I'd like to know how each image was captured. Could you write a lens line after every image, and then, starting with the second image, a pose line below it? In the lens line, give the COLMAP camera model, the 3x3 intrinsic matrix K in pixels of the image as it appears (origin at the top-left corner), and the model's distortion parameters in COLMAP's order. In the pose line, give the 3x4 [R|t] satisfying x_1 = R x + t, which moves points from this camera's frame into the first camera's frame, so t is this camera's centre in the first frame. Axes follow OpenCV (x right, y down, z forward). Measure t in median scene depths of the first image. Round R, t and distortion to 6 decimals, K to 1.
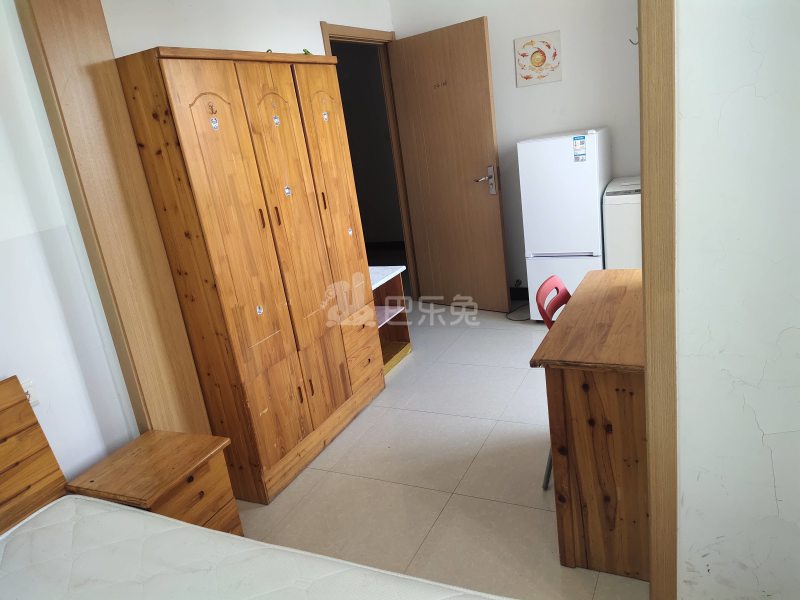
lens RADIAL K [[586.9, 0, 400.0], [0, 586.9, 300.0], [0, 0, 1]] dist [0.121156, -0.178846]
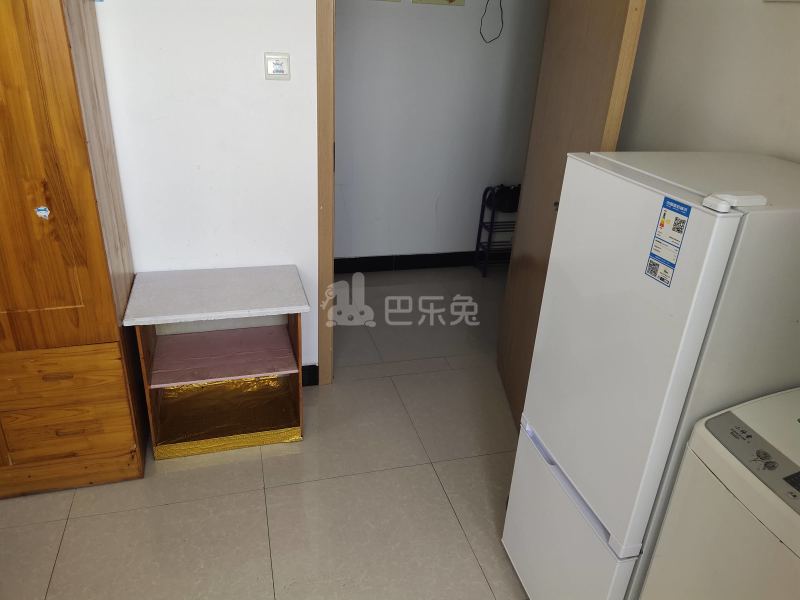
lens RADIAL K [[599.4, 0, 402.0], [0, 599.4, 311.6], [0, 0, 1]] dist [-0.000703, -0.001886]
pose [[0.658509, 0.474133, -0.584435, 0.400592], [-0.354293, 0.880453, 0.315086, -0.267605], [0.663960, -0.000426, 0.747768, 0.686375]]
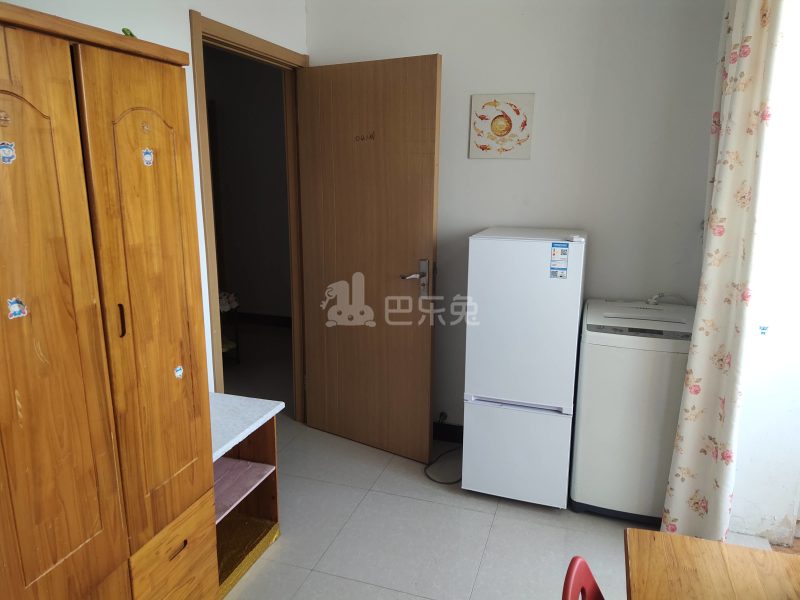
lens RADIAL K [[586.9, 0, 400.0], [0, 586.9, 300.0], [0, 0, 1]] dist [0.121156, -0.178846]
pose [[0.978342, 0.112930, 0.173476, 0.008577], [-0.098090, 0.990926, -0.091890, -0.126695], [-0.182279, 0.072883, 0.980542, 0.364067]]
